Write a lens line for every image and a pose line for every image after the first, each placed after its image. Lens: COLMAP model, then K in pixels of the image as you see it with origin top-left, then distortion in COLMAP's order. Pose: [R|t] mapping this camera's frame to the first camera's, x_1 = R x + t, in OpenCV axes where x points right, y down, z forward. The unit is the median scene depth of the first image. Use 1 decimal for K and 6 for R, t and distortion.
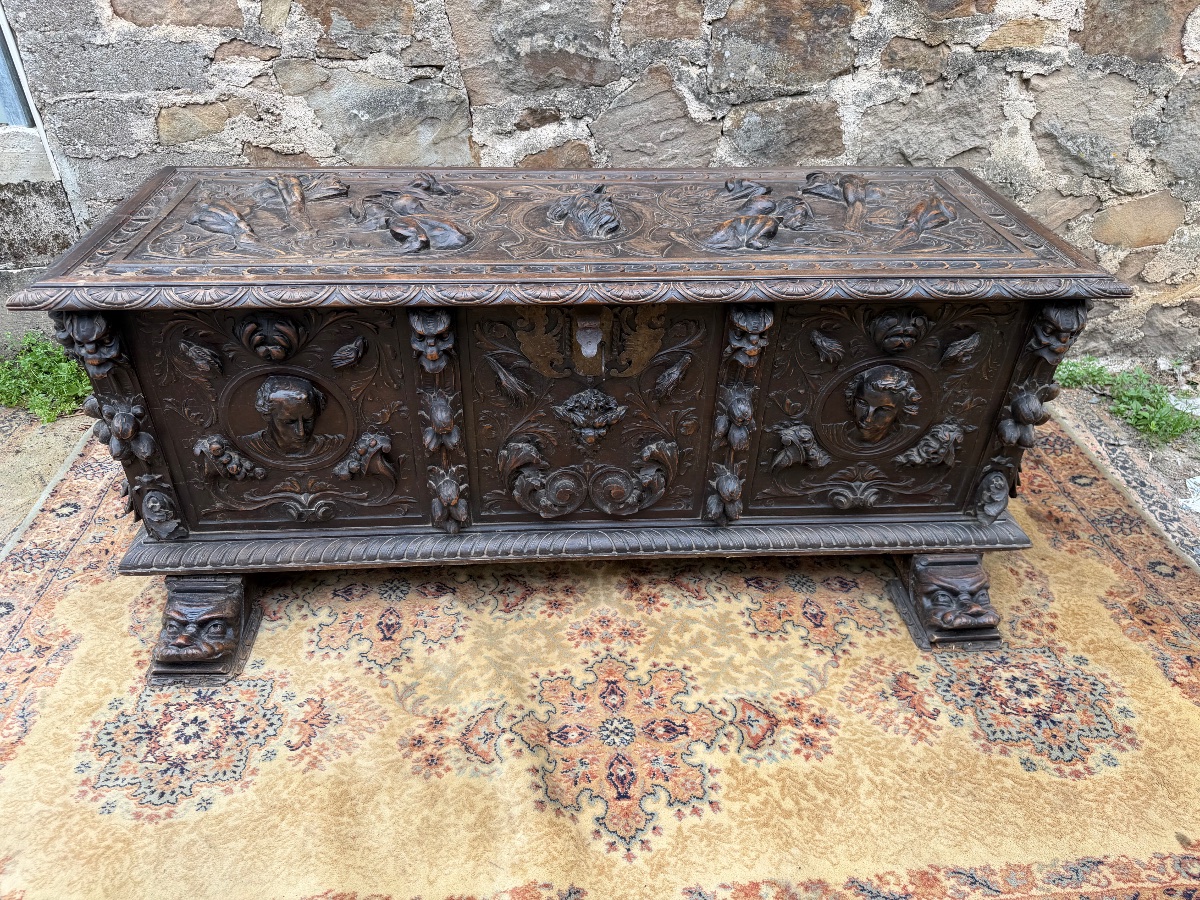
lens RADIAL K [[858.2, 0, 589.3], [0, 858.2, 453.2], [0, 0, 1]] dist [0.012999, -0.023020]
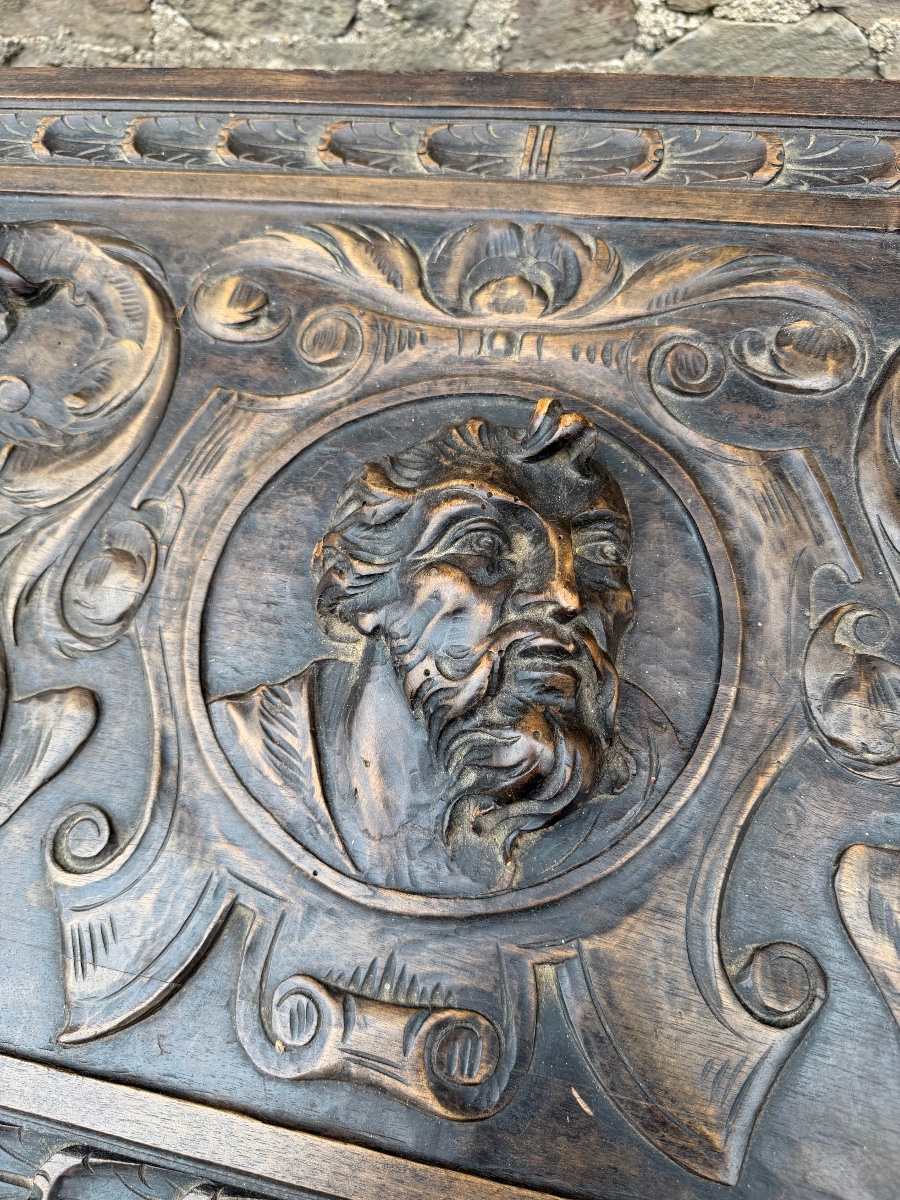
lens RADIAL K [[858.2, 0, 454.3], [0, 858.2, 589.0], [0, 0, 1]] dist [0.012999, -0.023020]
pose [[0.960817, 0.168424, -0.220146, 0.029848], [0.000233, 0.793733, 0.608266, -0.318112], [0.277184, -0.584484, 0.762593, 0.645297]]
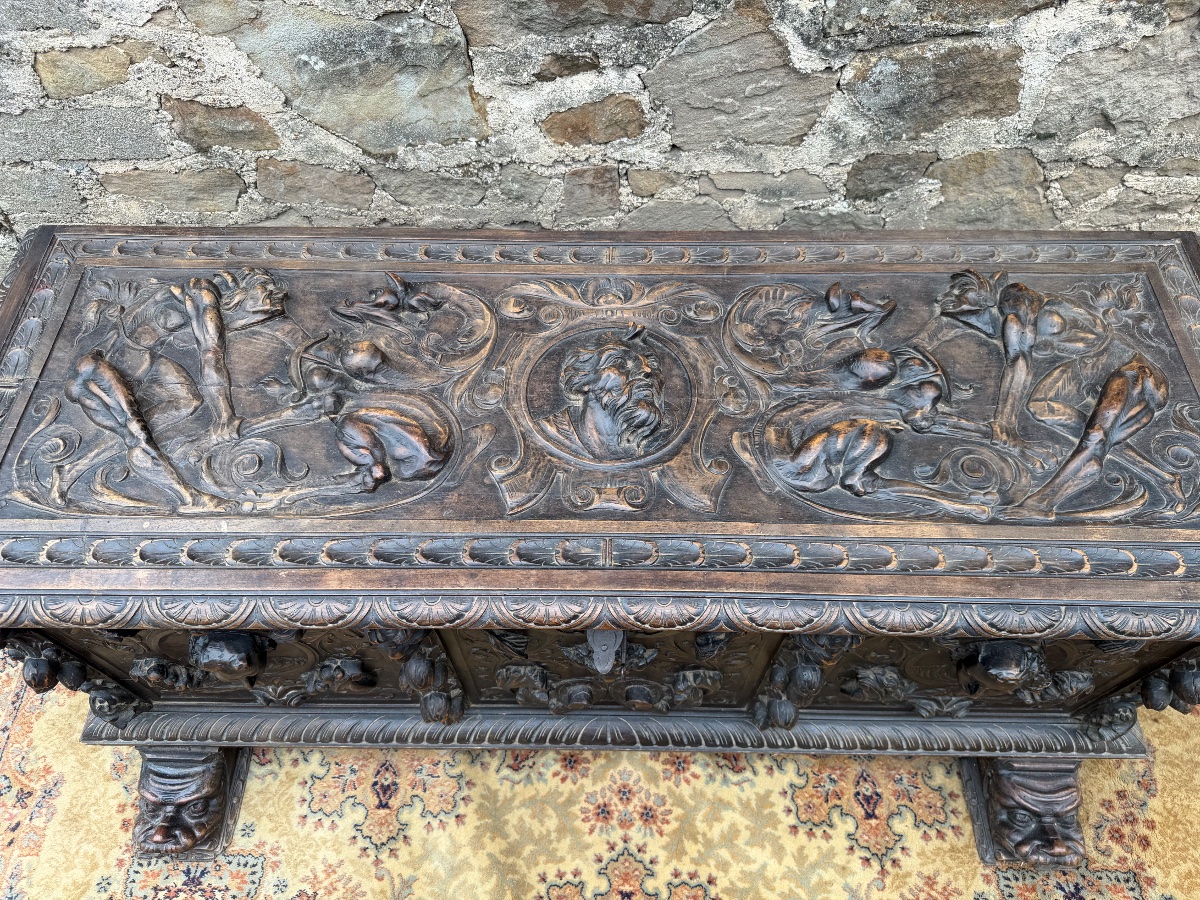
lens RADIAL K [[858.2, 0, 588.0], [0, 858.2, 453.0], [0, 0, 1]] dist [0.012999, -0.023020]
pose [[0.996671, 0.048530, -0.065504, 0.016936], [-0.018746, 0.918404, 0.395199, -0.386961], [0.079338, -0.392656, 0.916257, 0.260056]]
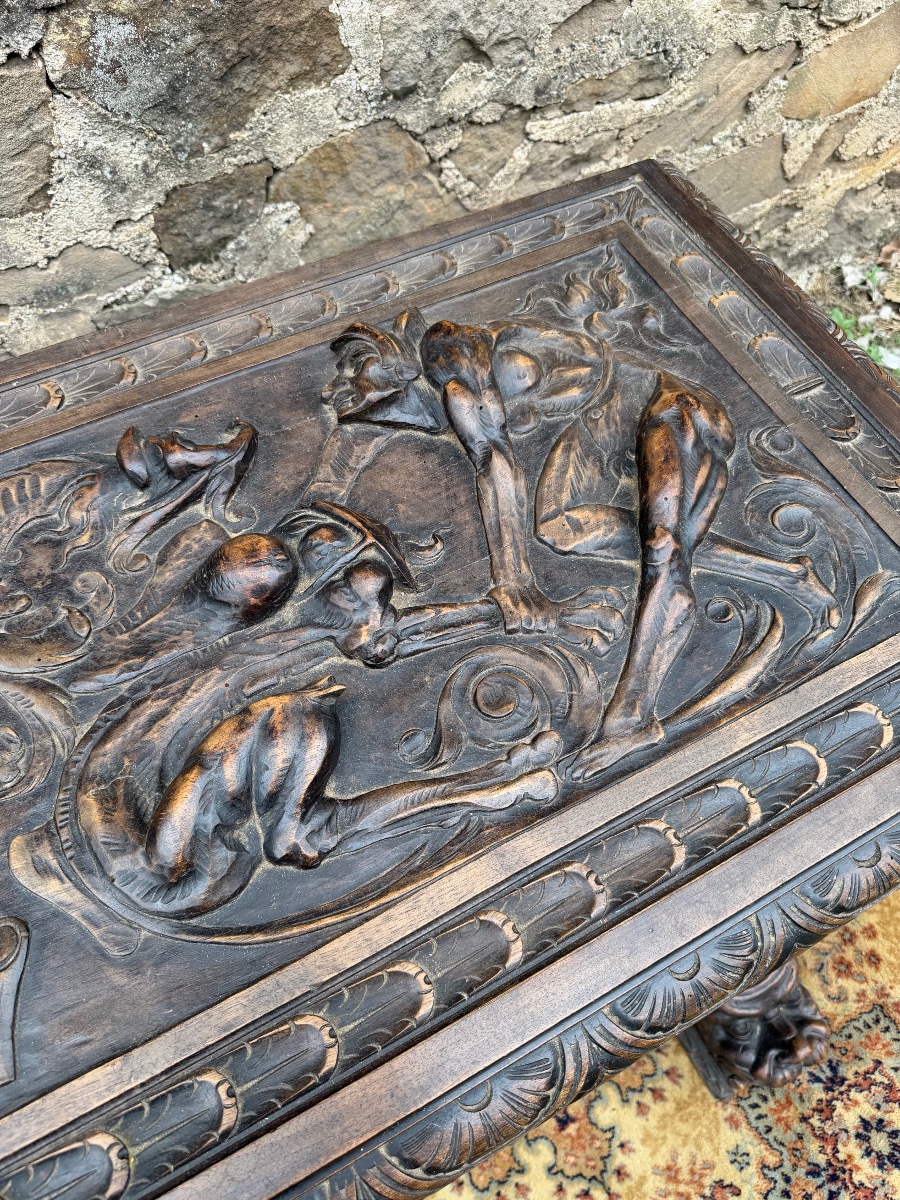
lens RADIAL K [[858.2, 0, 440.7], [0, 858.2, 600.9], [0, 0, 1]] dist [0.012999, -0.023020]
pose [[0.903470, -0.358124, 0.235563, 0.144579], [0.213783, 0.852772, 0.476525, -0.334642], [-0.371536, -0.380167, 0.847015, 0.536672]]
